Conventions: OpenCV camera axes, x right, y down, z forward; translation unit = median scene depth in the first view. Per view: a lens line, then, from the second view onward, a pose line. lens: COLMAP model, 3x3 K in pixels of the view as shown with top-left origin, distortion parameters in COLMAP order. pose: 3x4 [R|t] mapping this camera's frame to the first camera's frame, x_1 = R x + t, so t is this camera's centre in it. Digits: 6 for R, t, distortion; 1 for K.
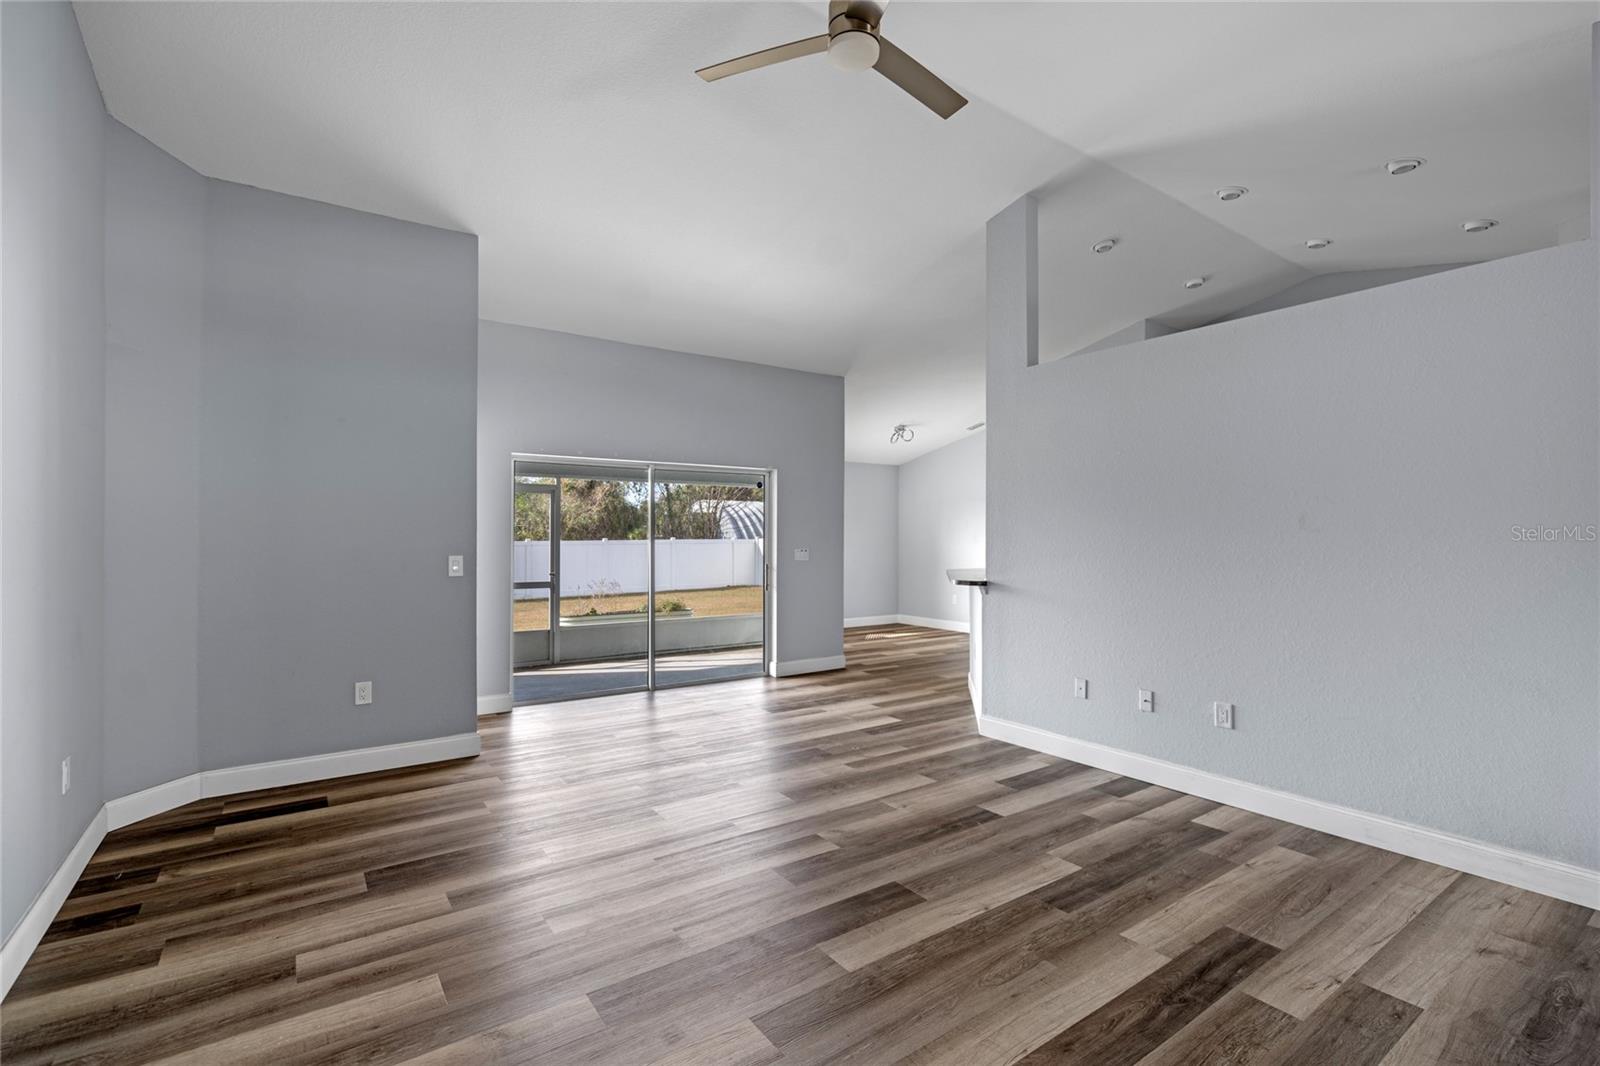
lens RADIAL K [[728.9, 0, 799.6], [0, 728.9, 534.2], [0, 0, 1]] dist [-0.002943, 0.000033]
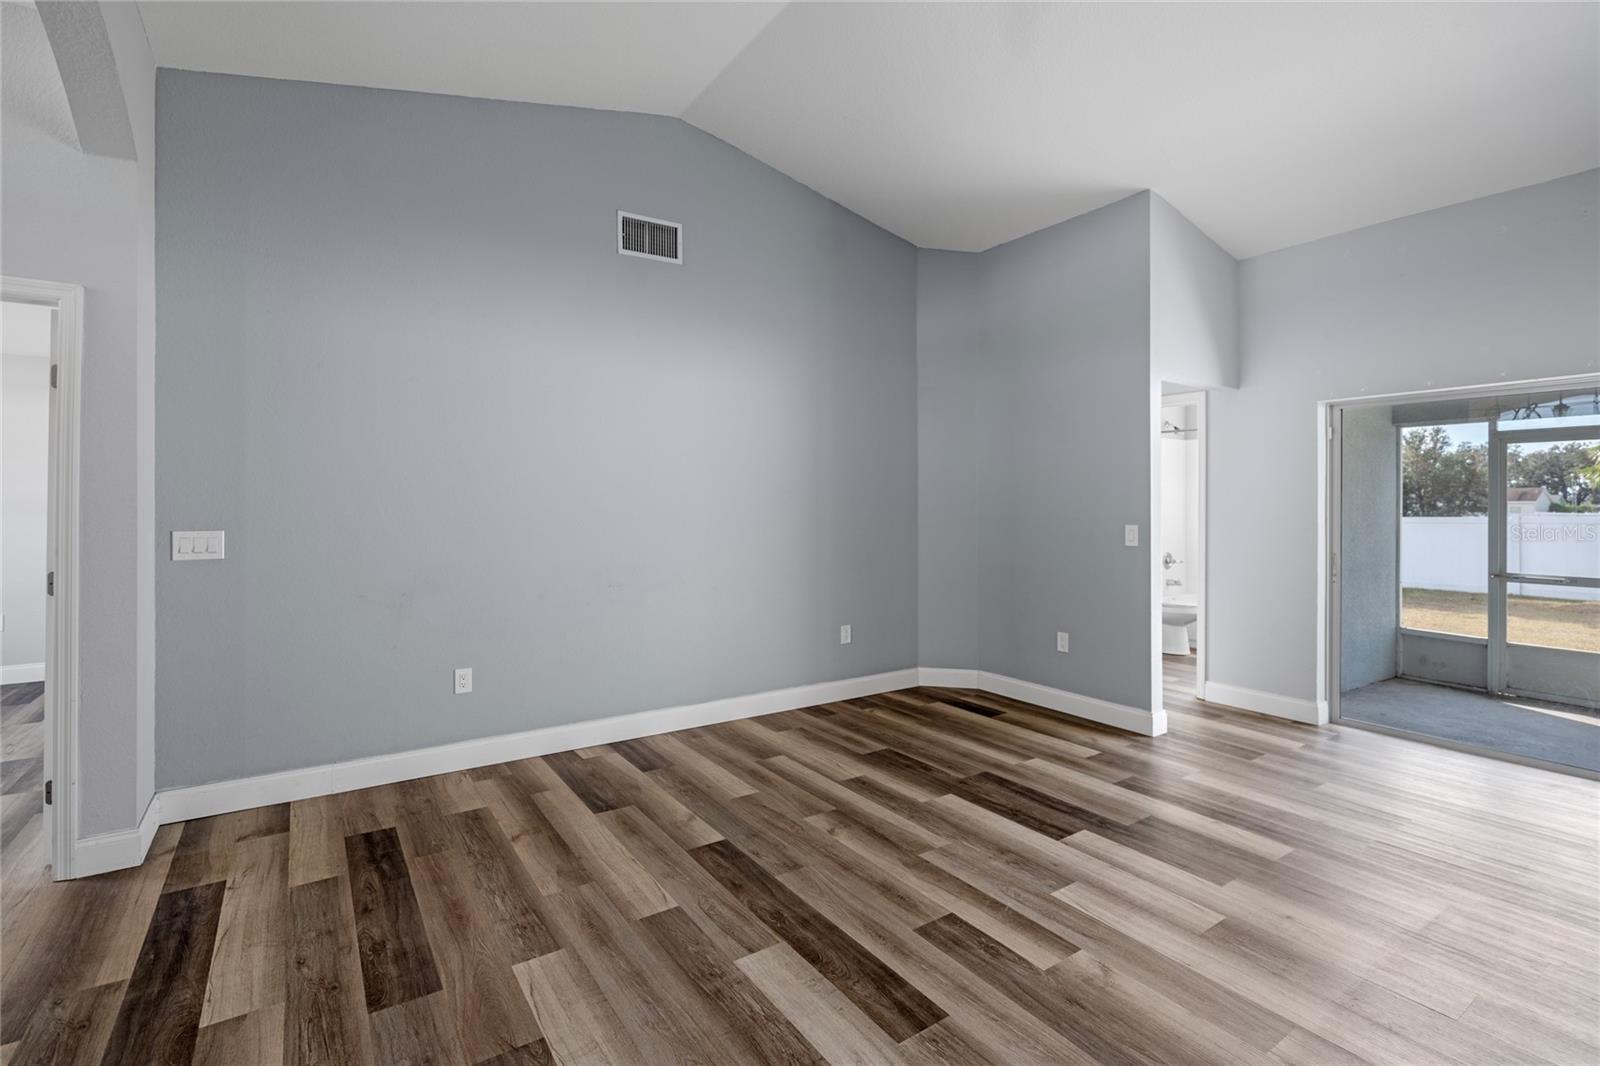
lens RADIAL K [[728.9, 0, 795.1], [0, 728.9, 502.7], [0, 0, 1]] dist [-0.002943, 0.000033]
pose [[-0.016874, -0.003305, -0.999852, 0.827992], [-0.000603, 0.999994, -0.003295, 0.003791], [0.999857, 0.000547, -0.016876, 0.888459]]
